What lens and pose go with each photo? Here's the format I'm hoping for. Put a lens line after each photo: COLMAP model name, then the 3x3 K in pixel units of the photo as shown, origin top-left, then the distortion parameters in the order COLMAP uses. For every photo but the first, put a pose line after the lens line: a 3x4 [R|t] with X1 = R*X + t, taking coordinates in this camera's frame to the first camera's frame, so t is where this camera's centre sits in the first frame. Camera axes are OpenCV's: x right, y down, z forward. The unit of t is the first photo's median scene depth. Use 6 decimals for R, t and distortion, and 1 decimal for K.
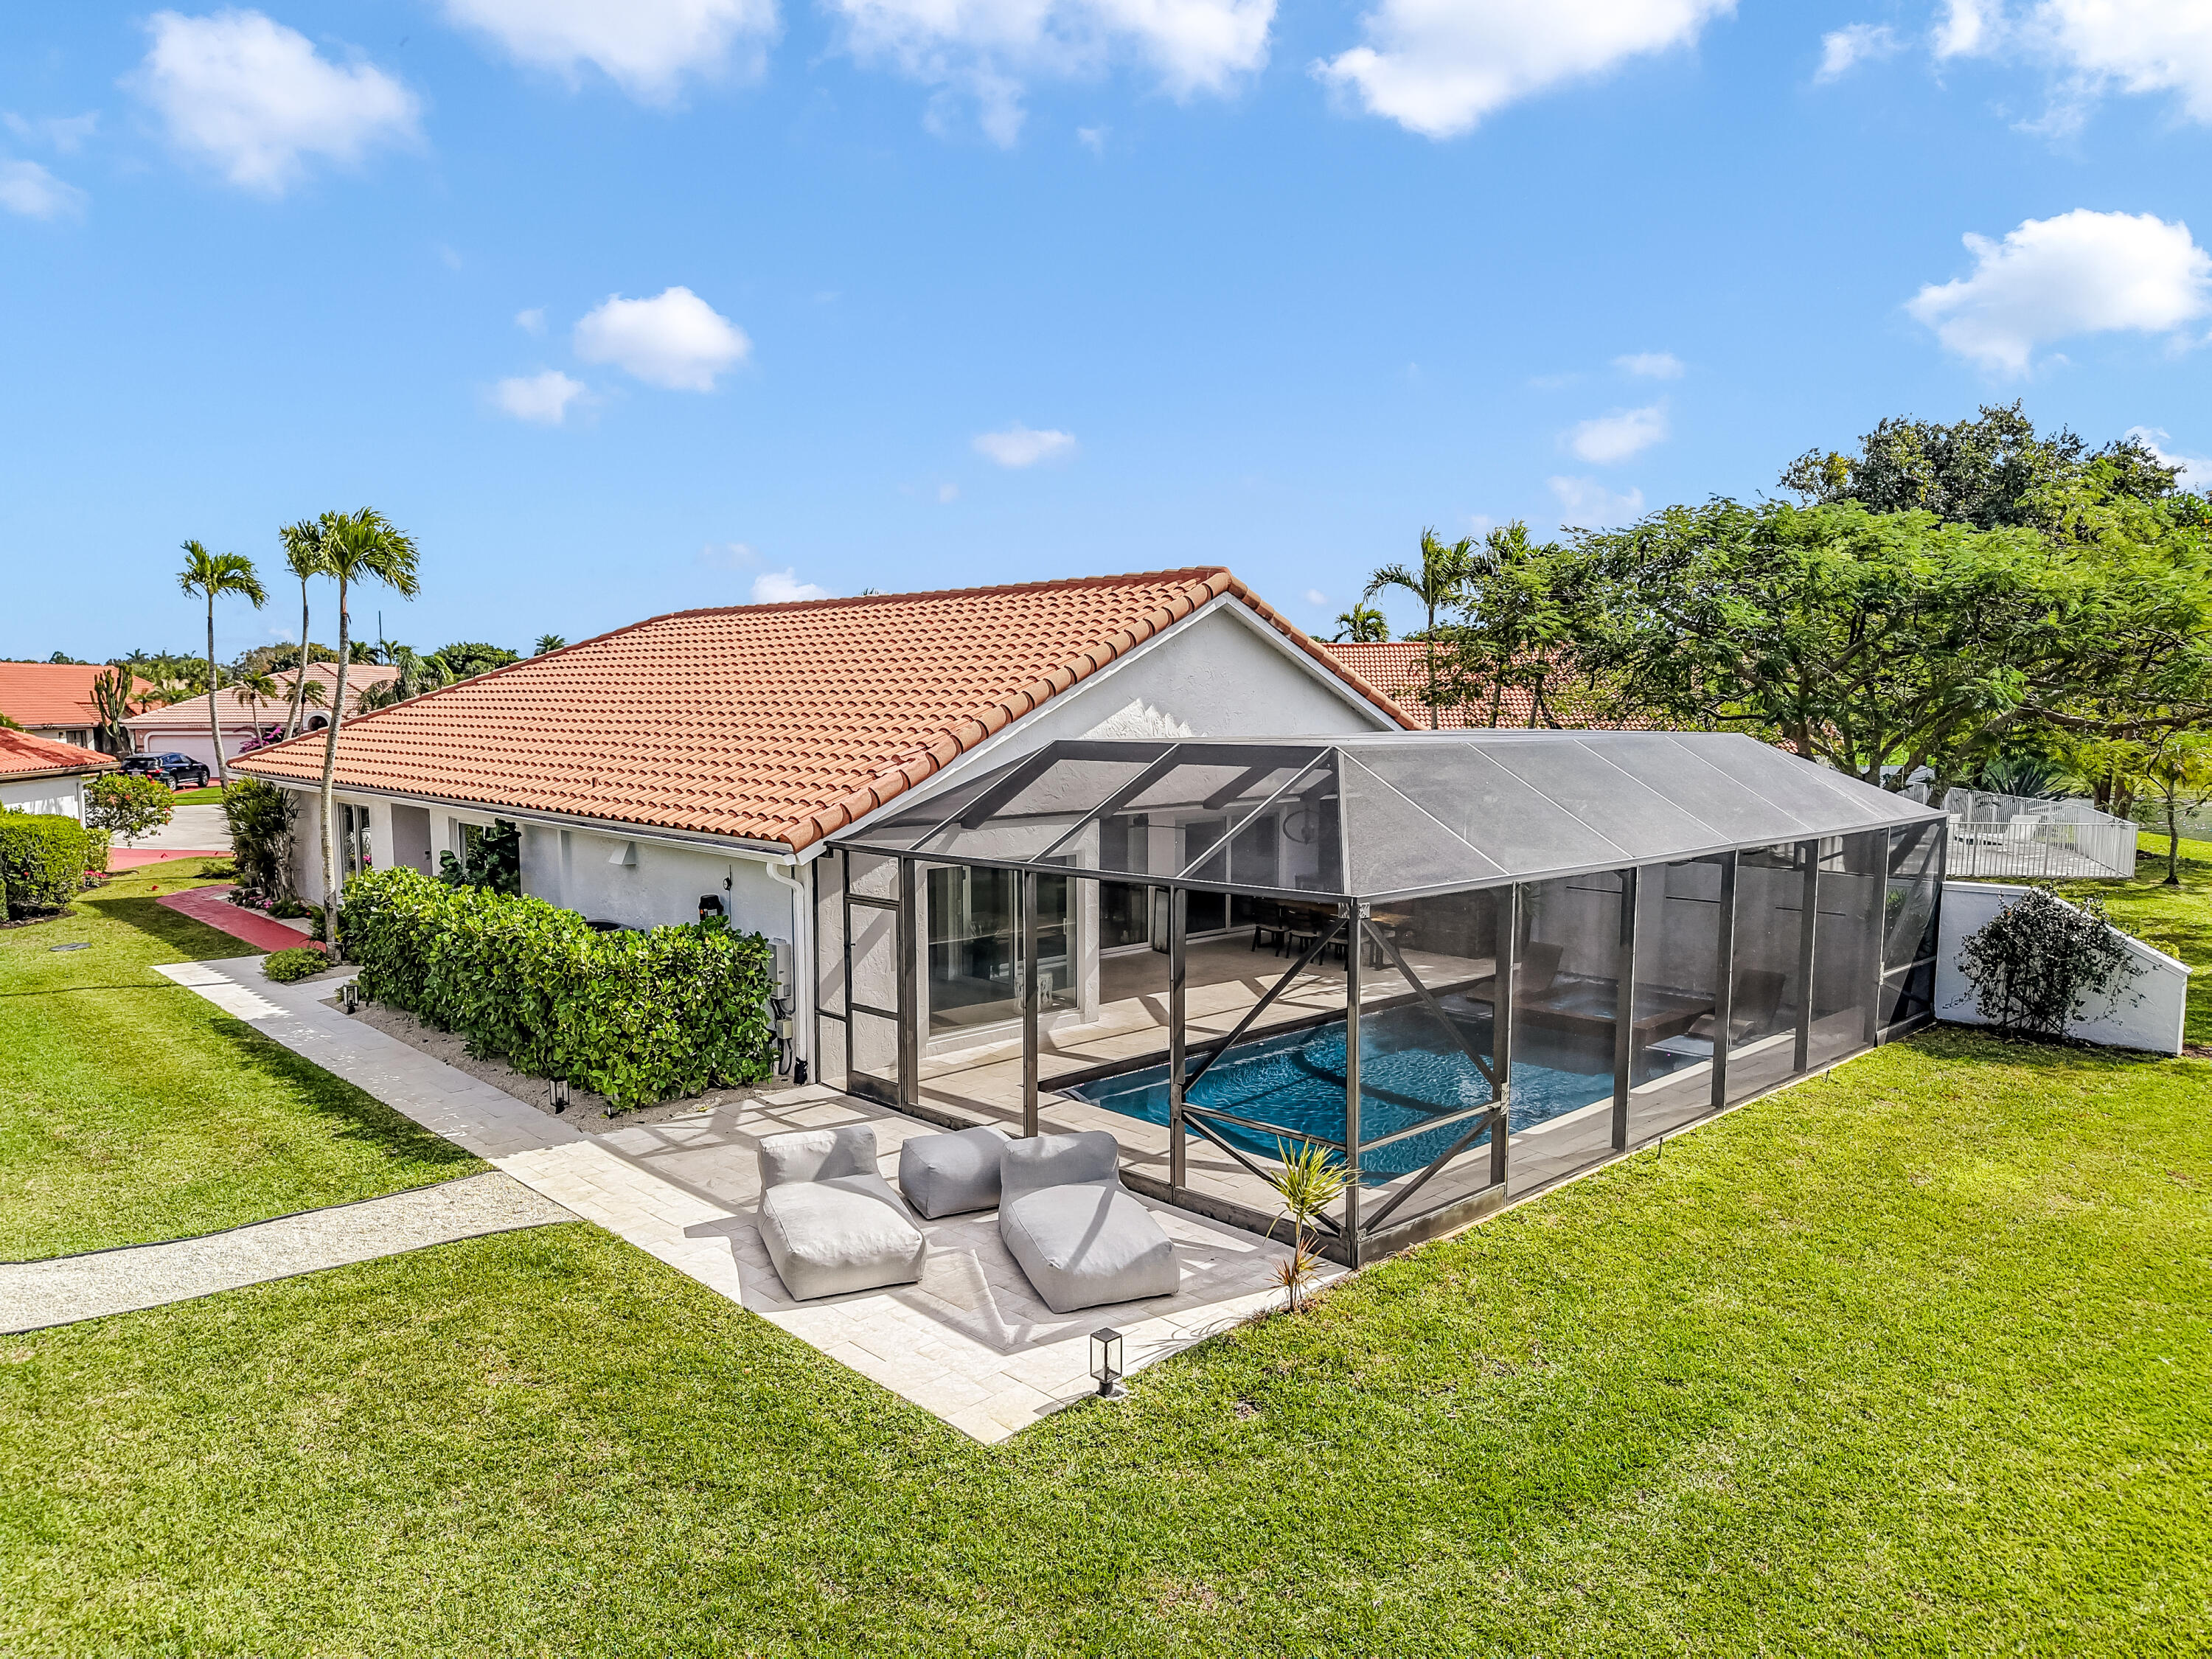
lens RADIAL K [[1520.9, 0, 1106.0], [0, 1520.9, 829.5], [0, 0, 1]] dist [0.007718, -0.001568]
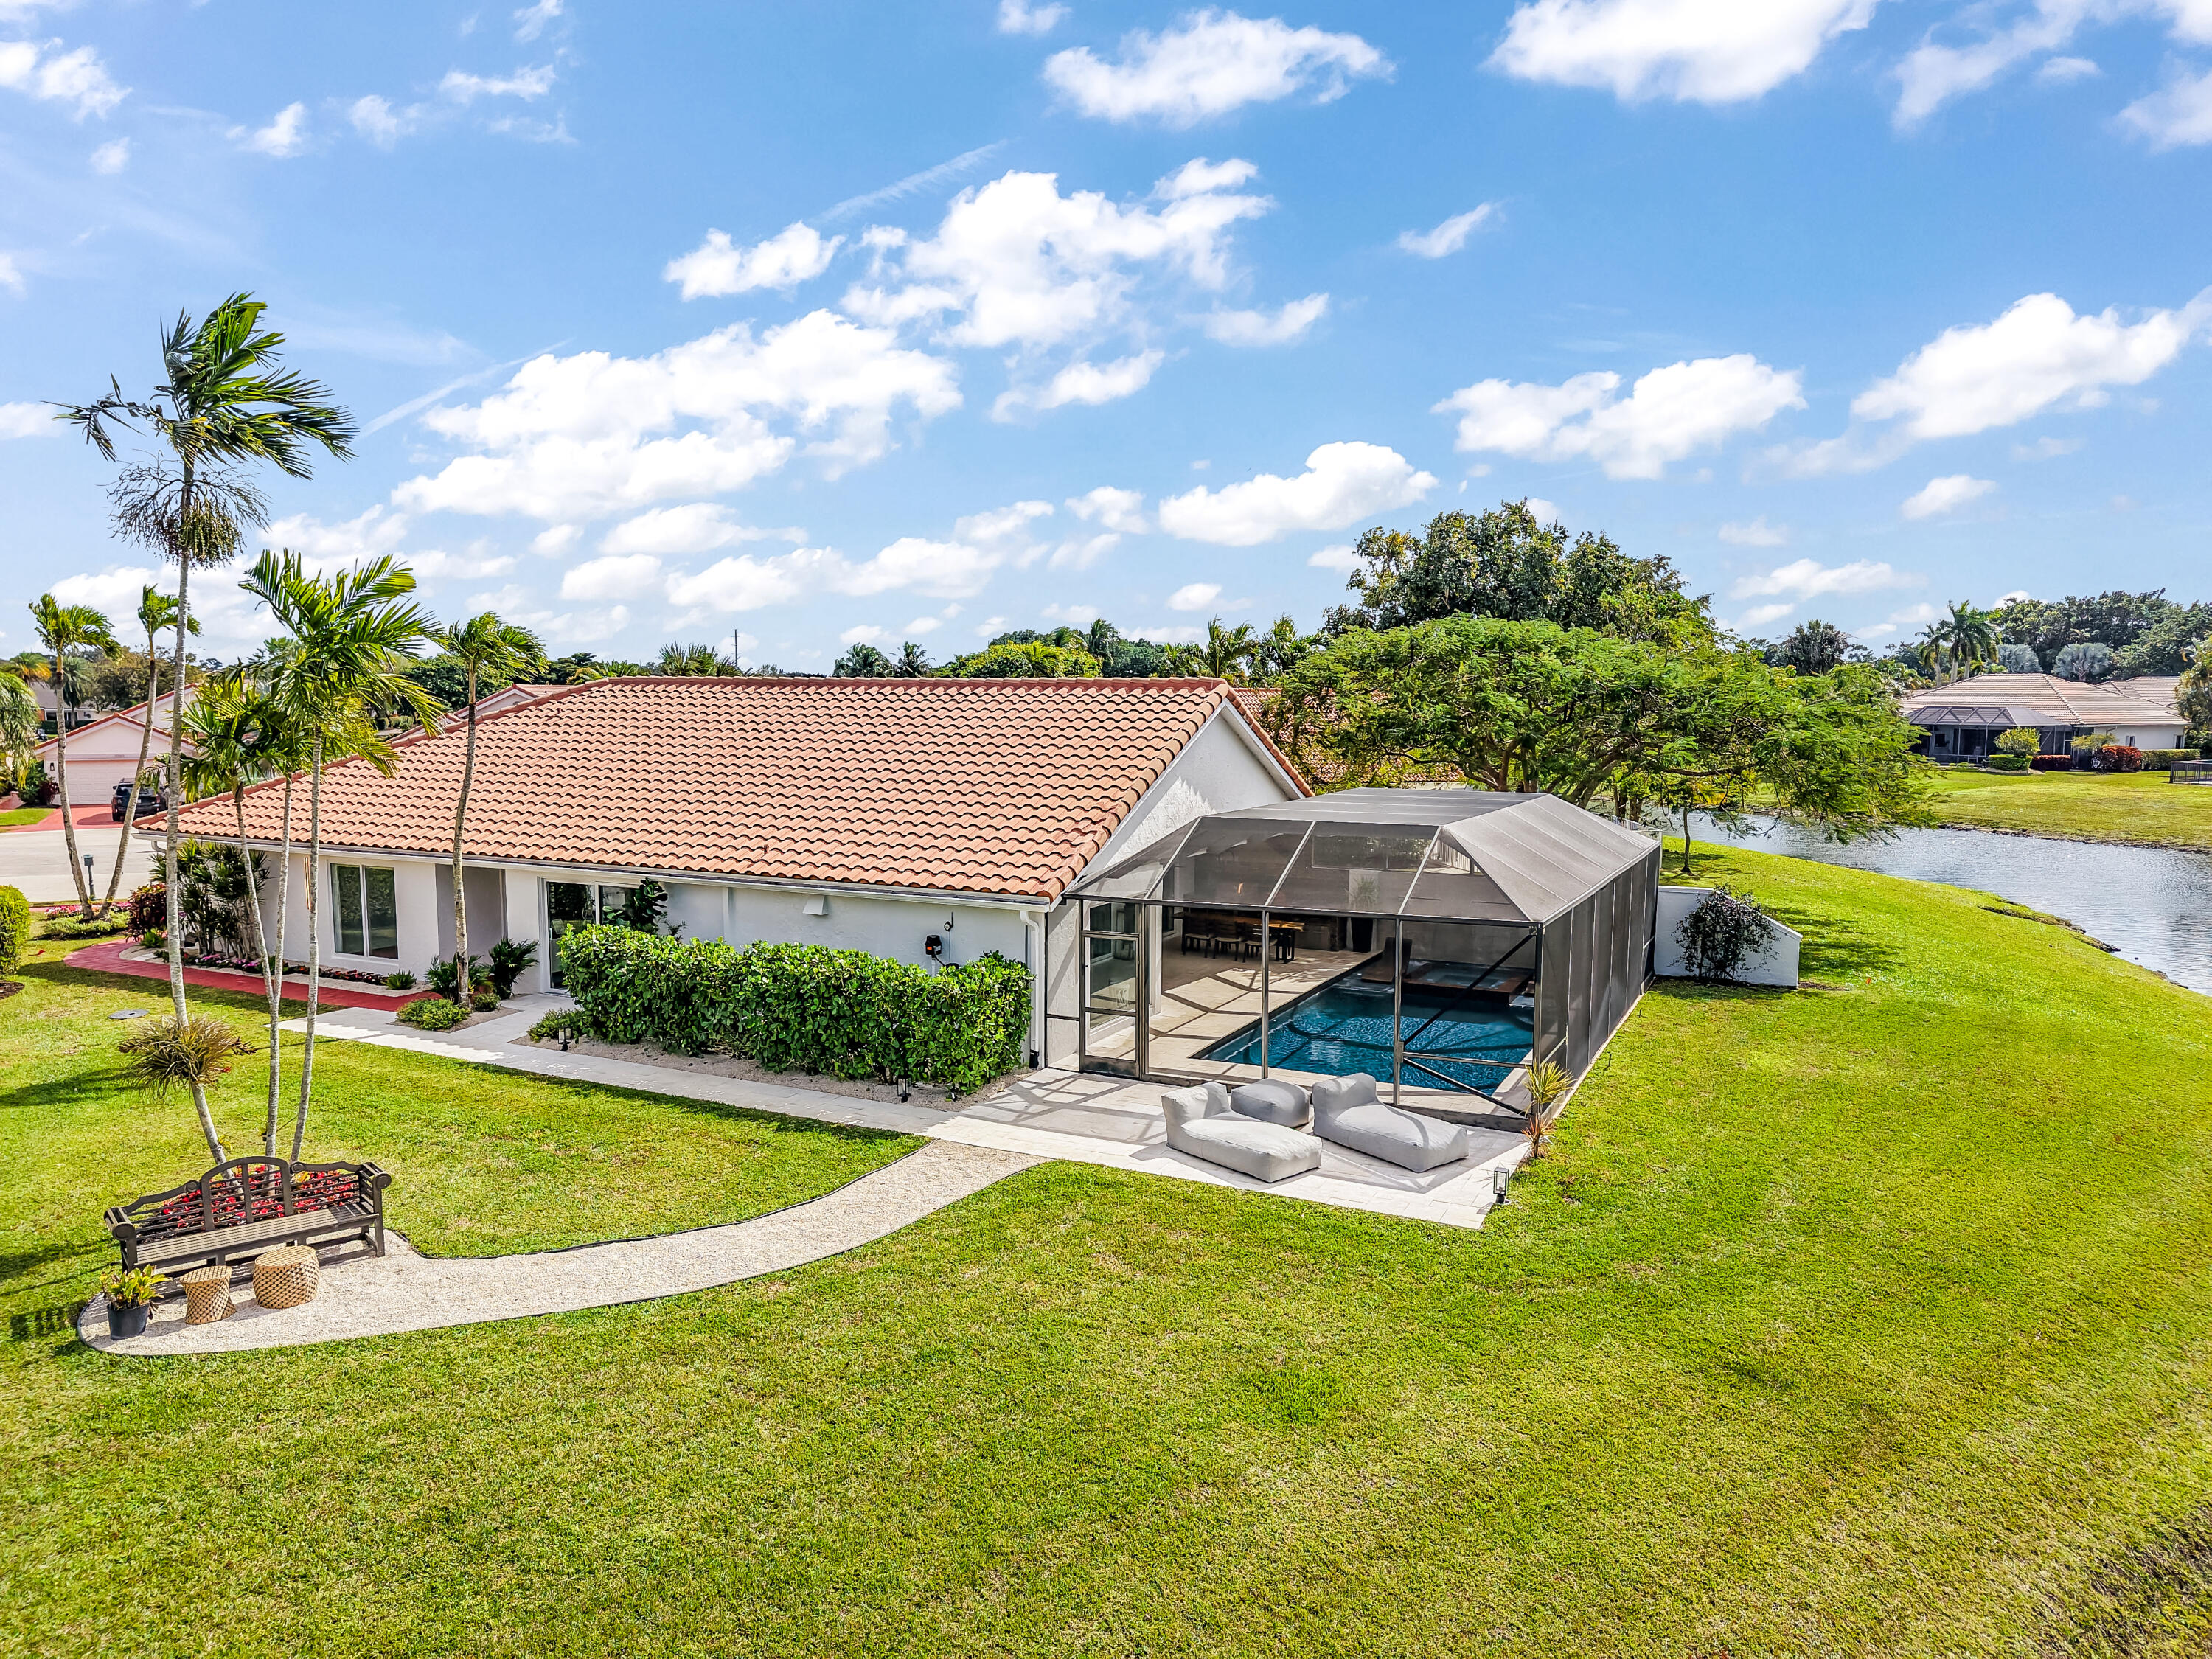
lens RADIAL K [[1513.3, 0, 1101.5], [0, 1513.3, 875.2], [0, 0, 1]] dist [0.059467, -0.066225]
pose [[0.937381, -0.036994, 0.346334, -0.658520], [0.025963, 0.998999, 0.036439, -0.061415], [-0.347335, -0.025166, 0.937403, -0.328952]]
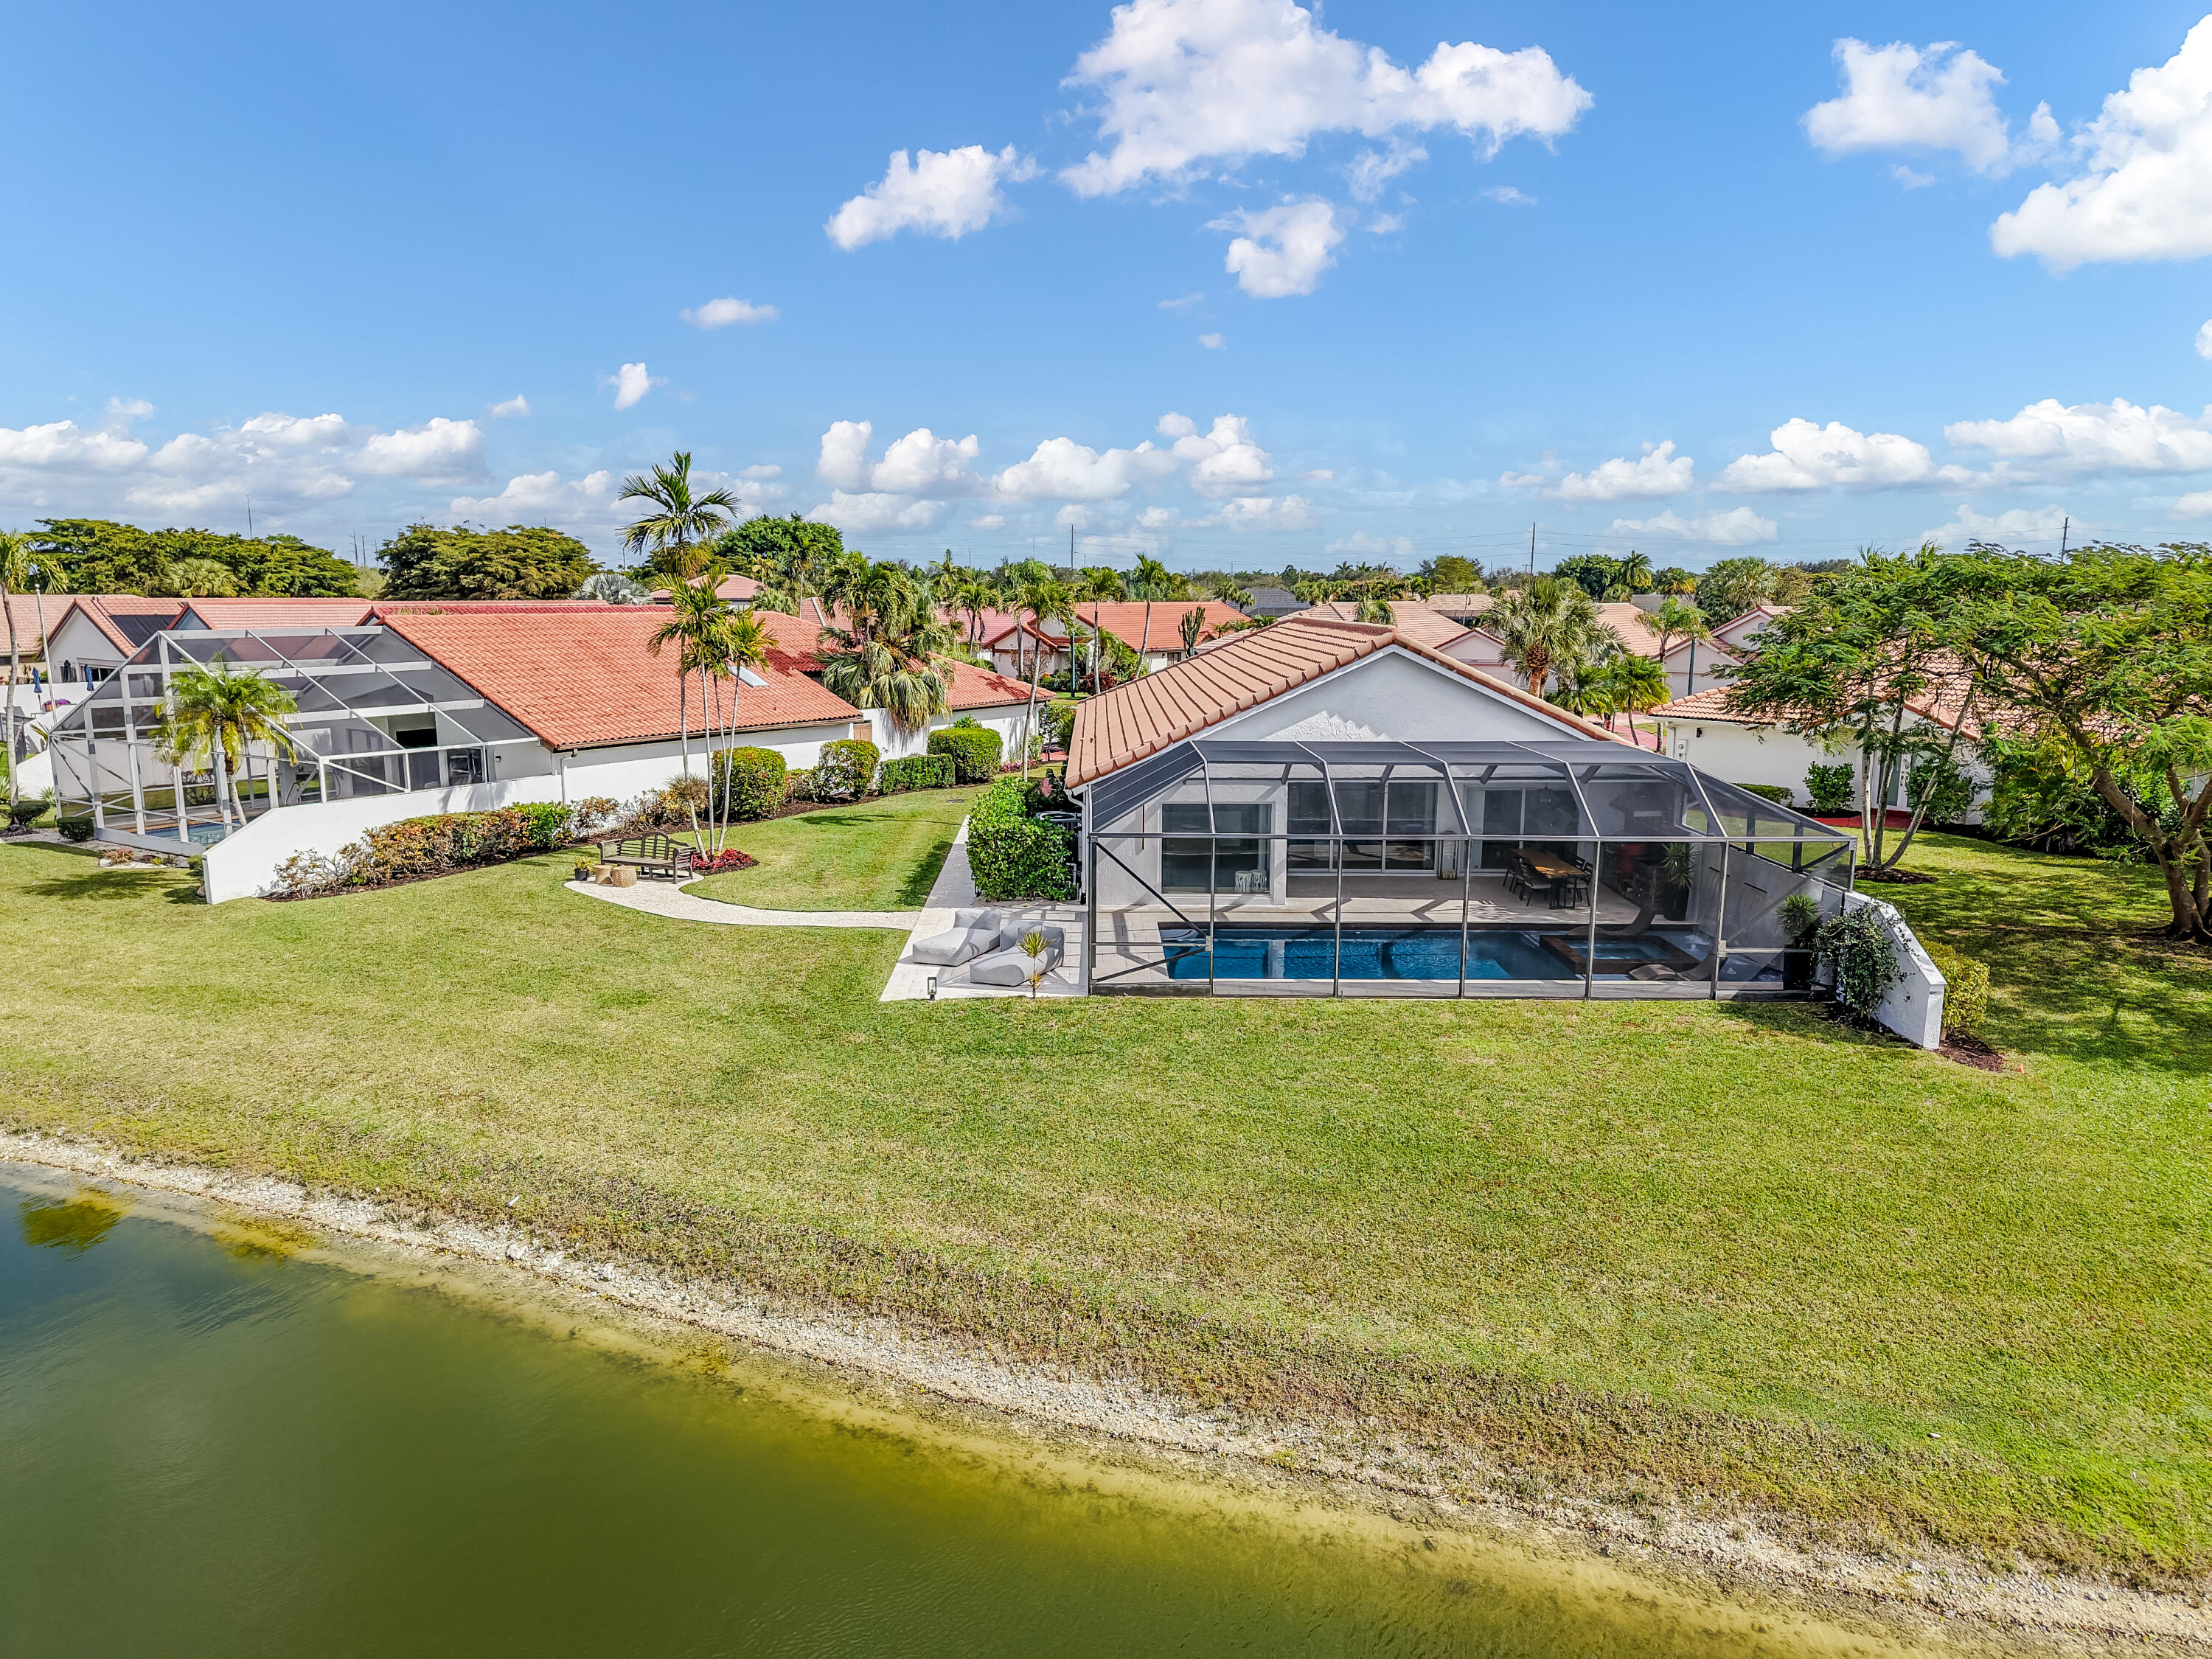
lens RADIAL K [[1520.9, 0, 1106.0], [0, 1520.9, 829.5], [0, 0, 1]] dist [0.007718, -0.001568]
pose [[0.733966, 0.110694, -0.670105, 1.183403], [-0.075436, 0.993811, 0.081542, -0.093539], [0.674984, -0.009299, 0.737774, -0.435020]]
